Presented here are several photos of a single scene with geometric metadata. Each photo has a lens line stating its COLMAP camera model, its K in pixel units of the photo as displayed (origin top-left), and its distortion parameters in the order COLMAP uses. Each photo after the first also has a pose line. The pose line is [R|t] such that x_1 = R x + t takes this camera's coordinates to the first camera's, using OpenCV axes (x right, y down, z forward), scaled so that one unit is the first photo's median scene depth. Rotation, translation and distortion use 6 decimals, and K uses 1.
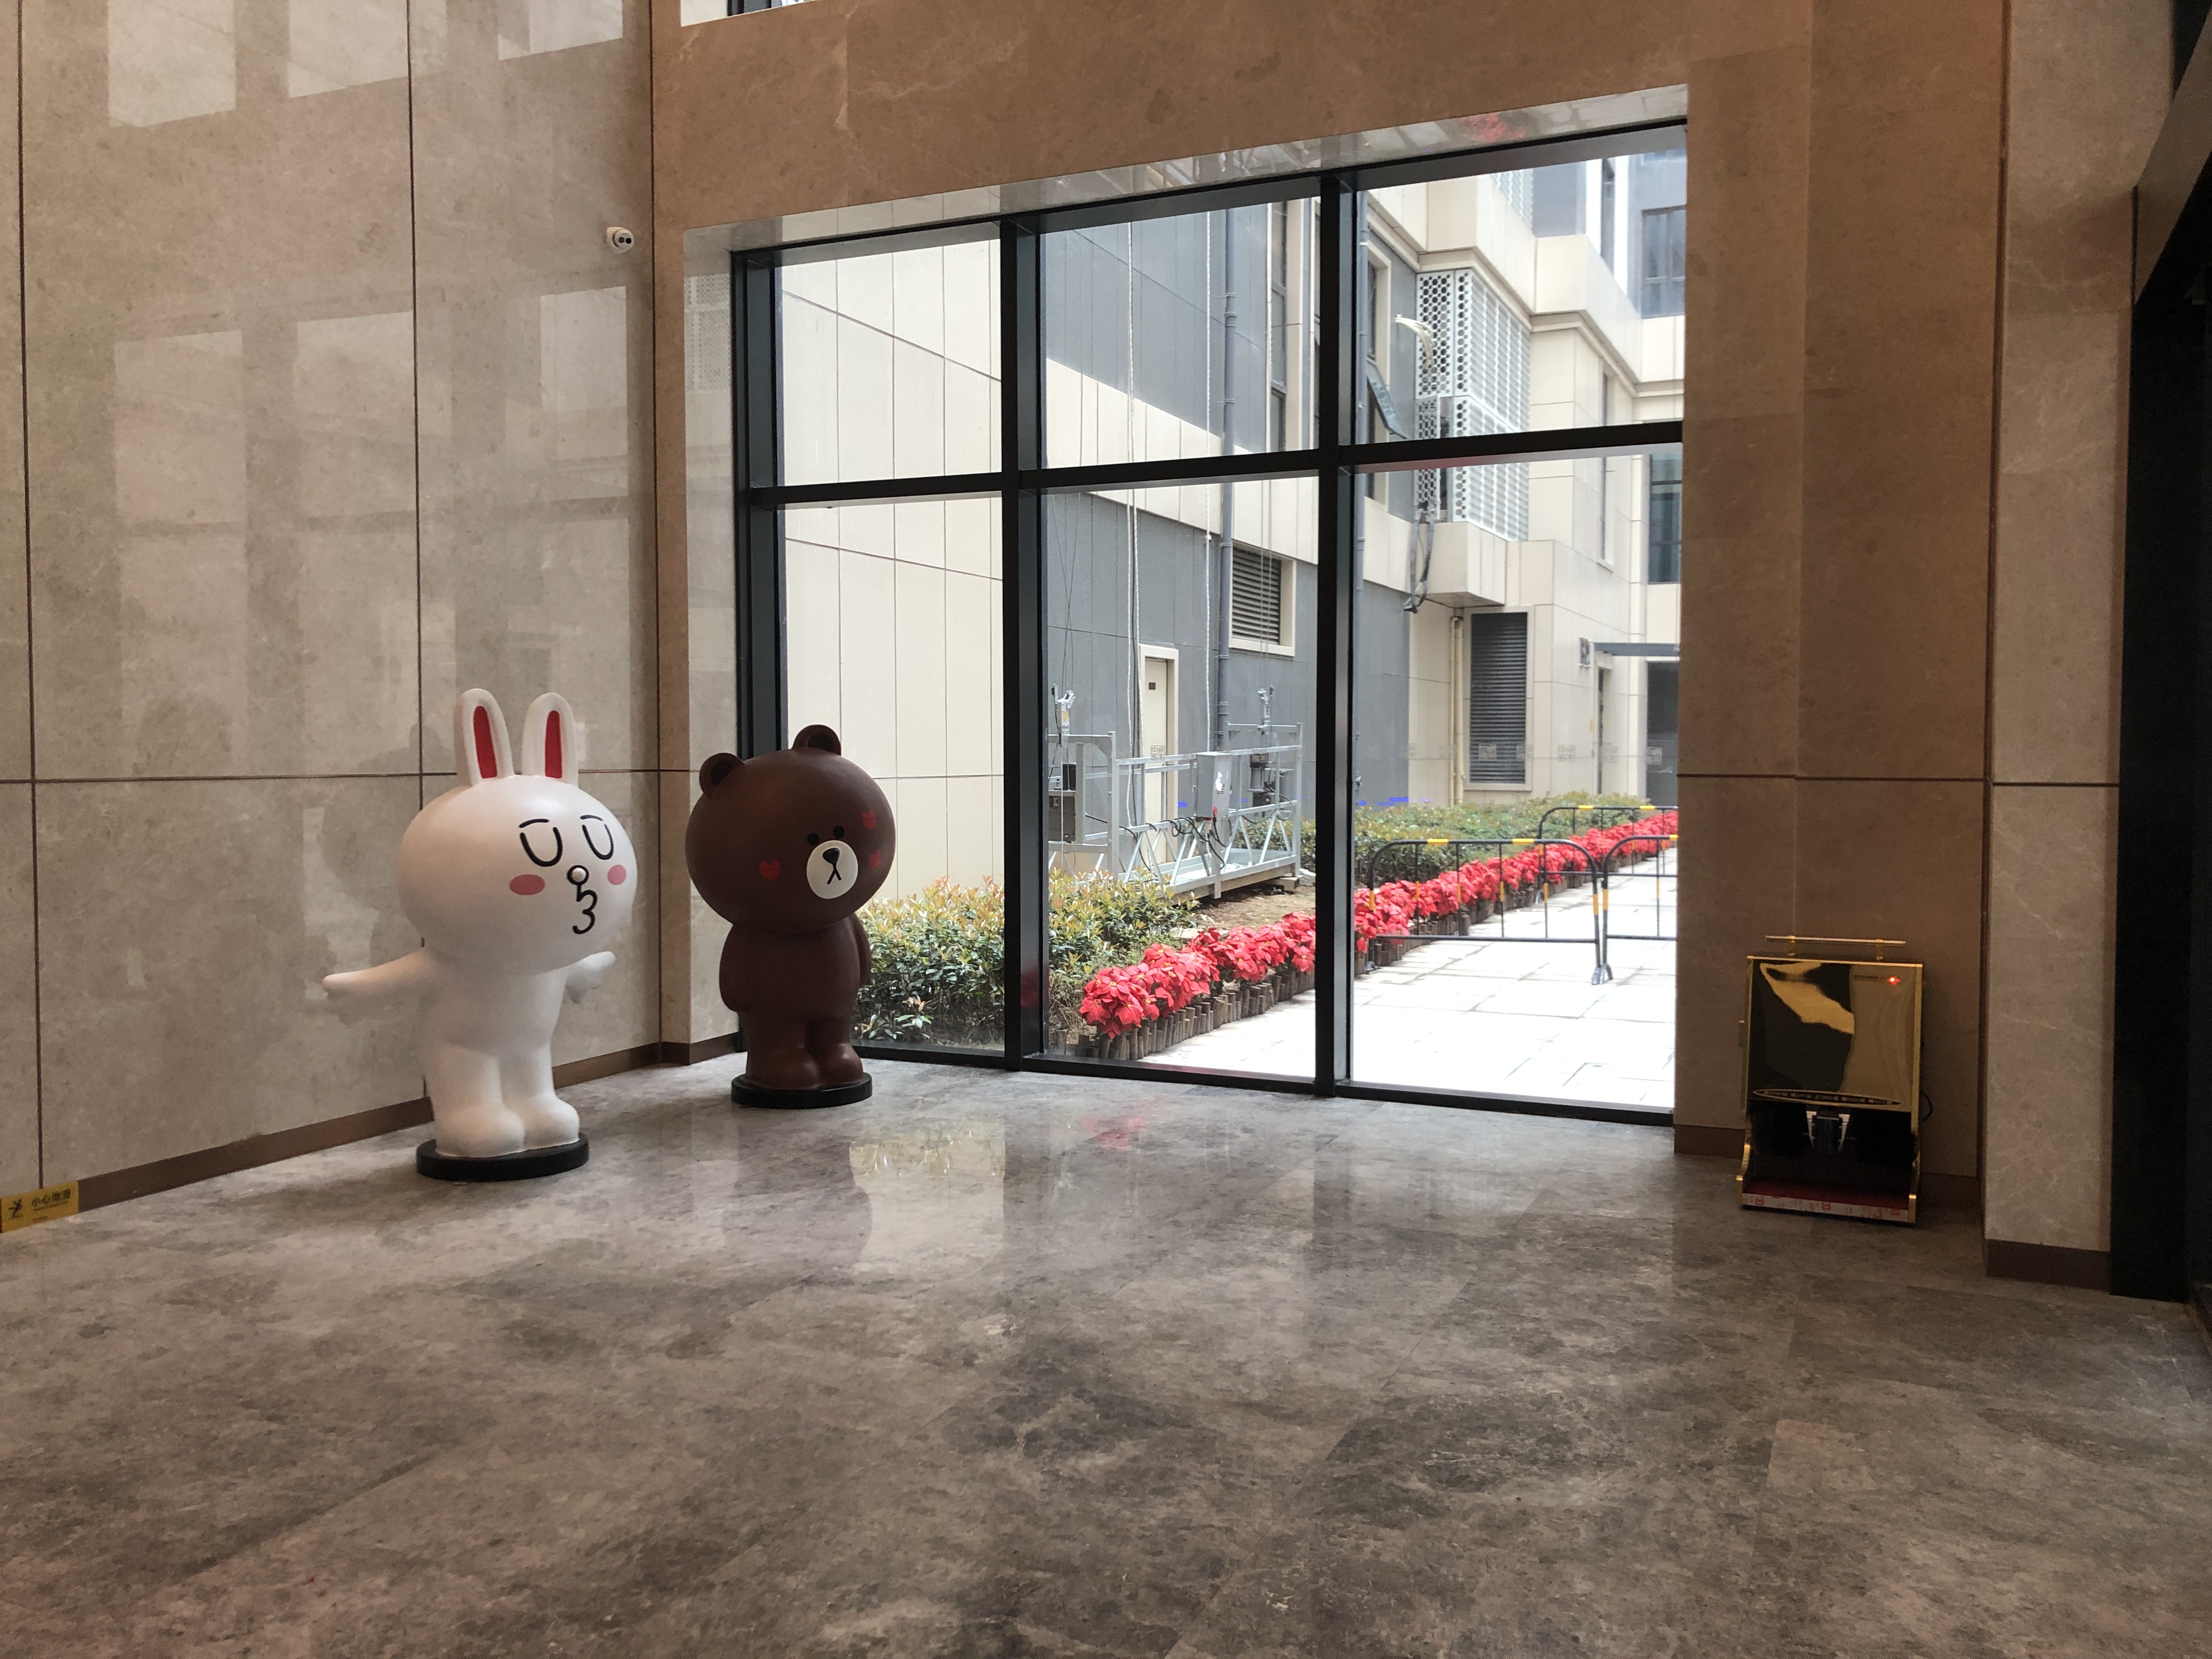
lens RADIAL K [[1778.2, 0, 1106.0], [0, 1778.2, 829.5], [0, 0, 1]] dist [0.031535, -0.019921]
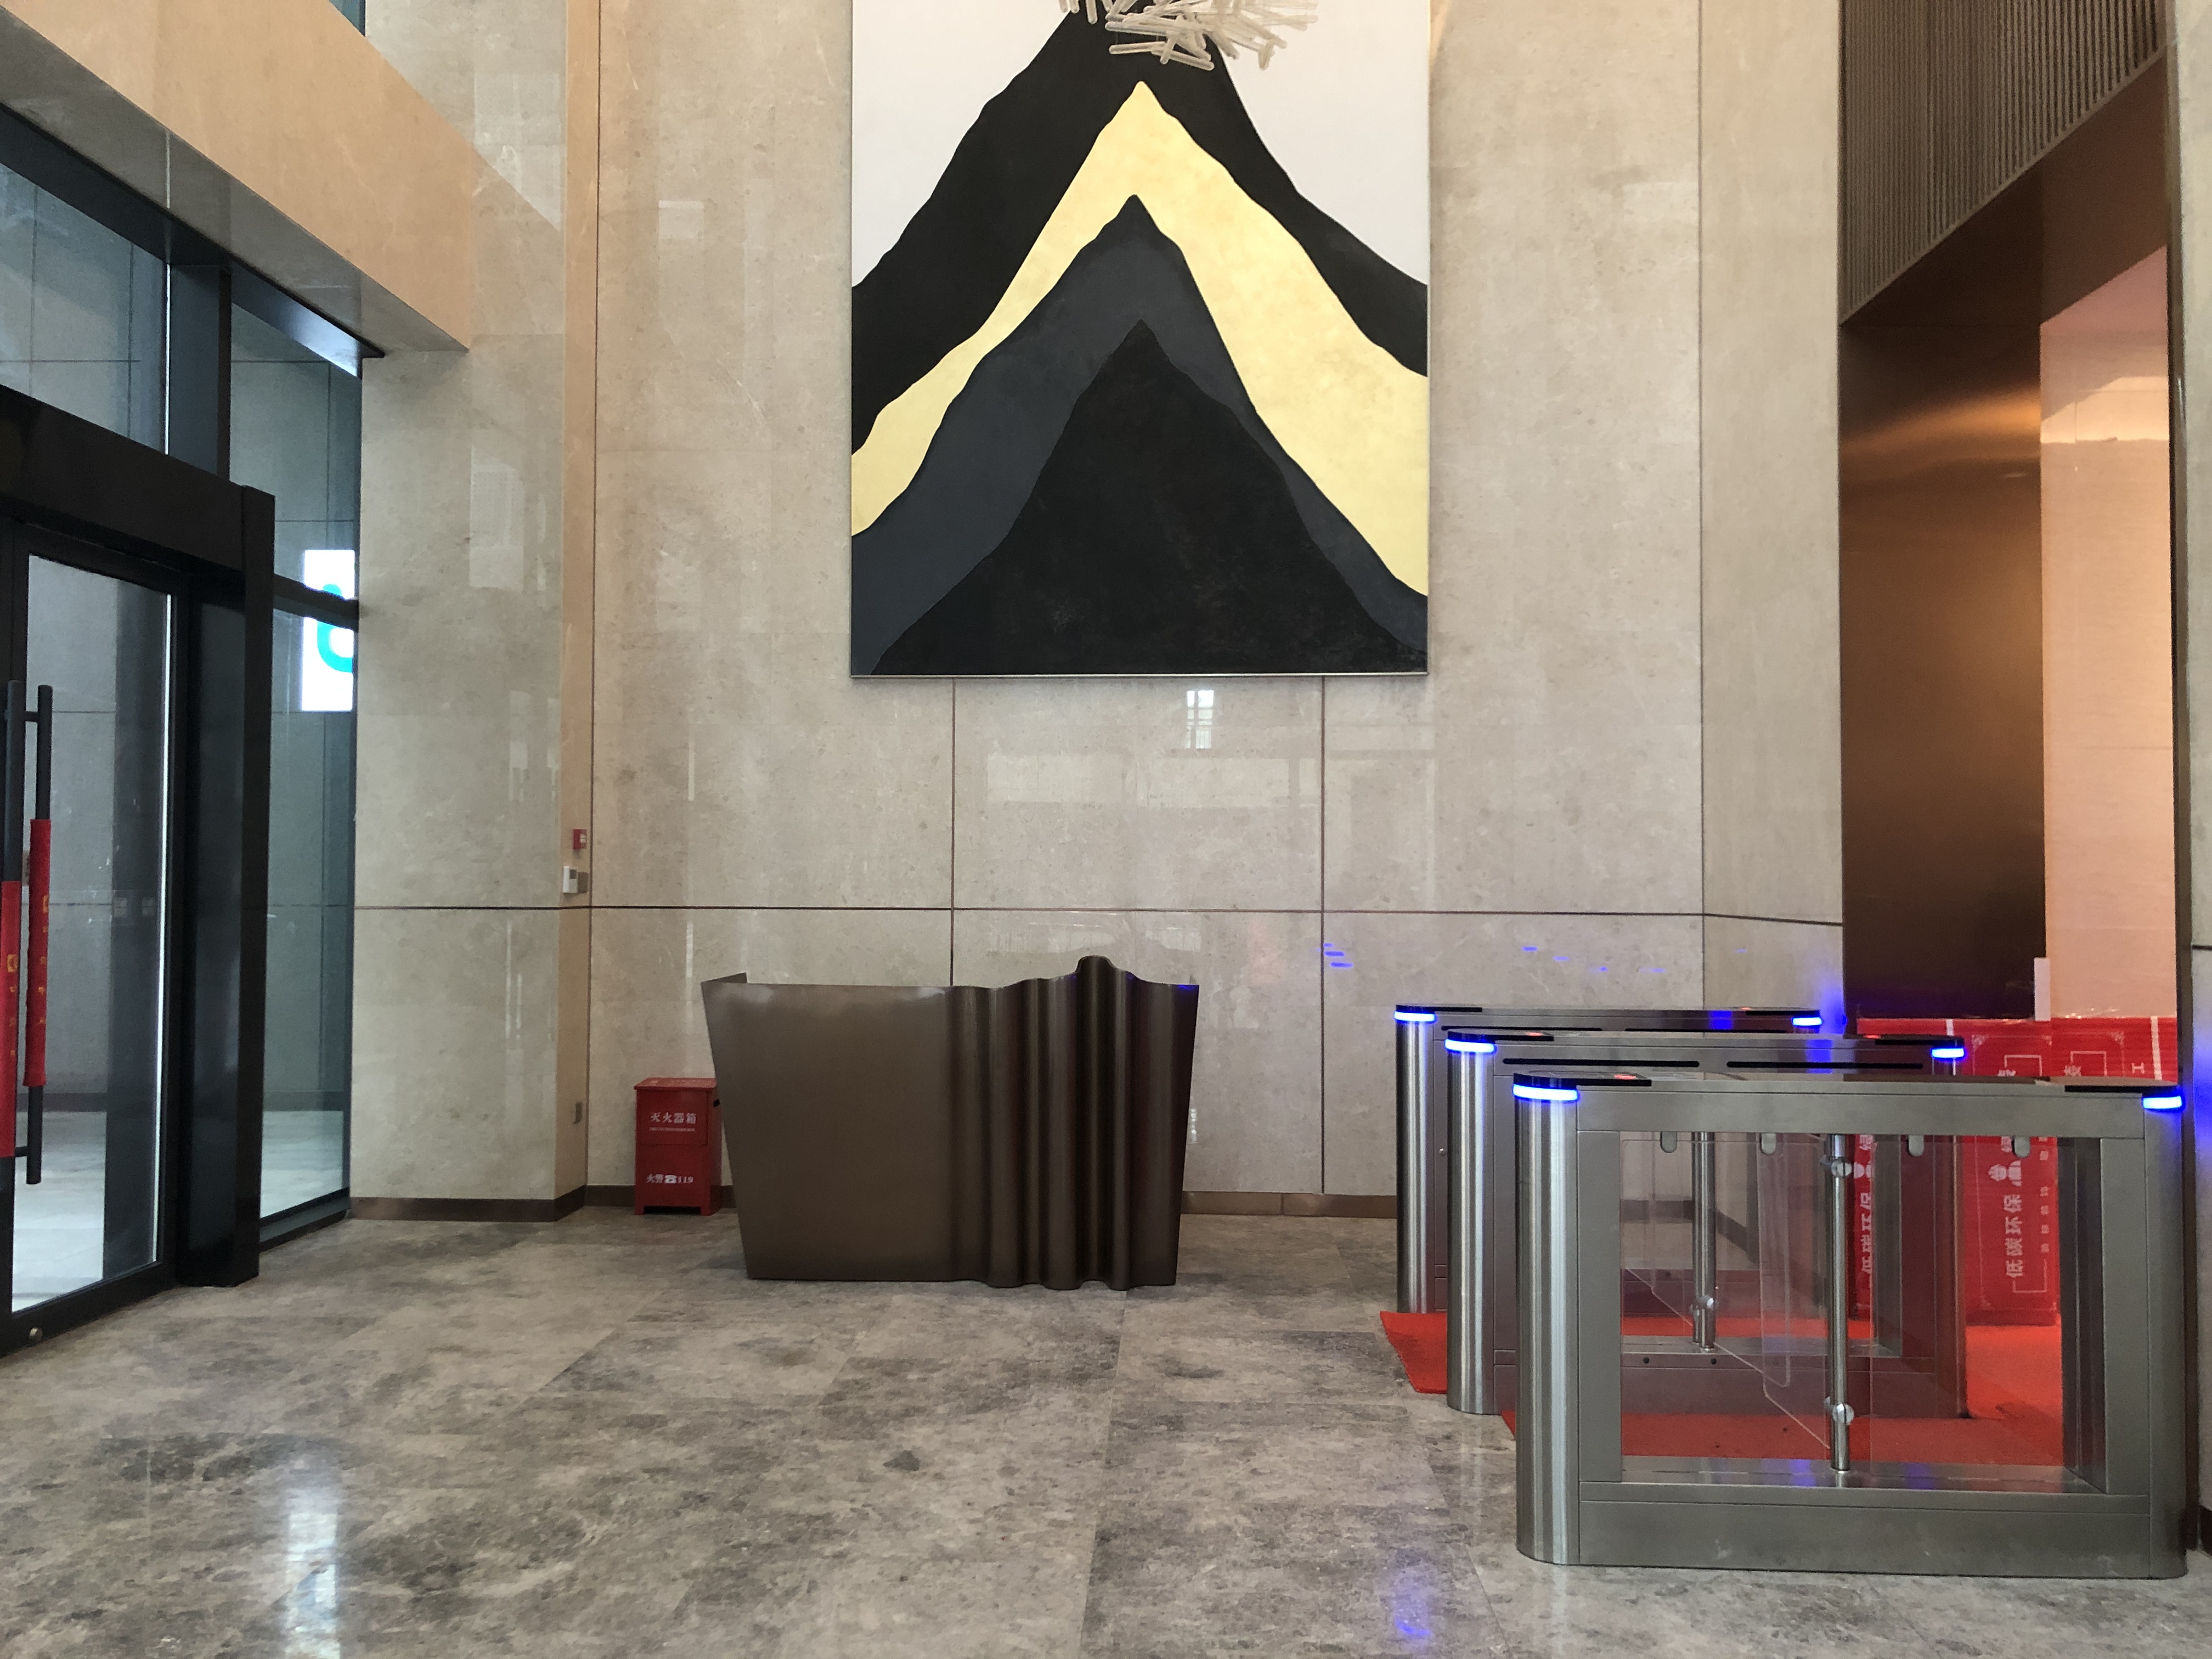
lens RADIAL K [[1778.2, 0, 1106.0], [0, 1778.2, 829.5], [0, 0, 1]] dist [0.031535, -0.019921]
pose [[-0.931708, -0.018395, -0.362742, -0.034751], [-0.022356, 0.999727, 0.006725, -0.102059], [0.362520, 0.014375, -0.931865, 2.194341]]
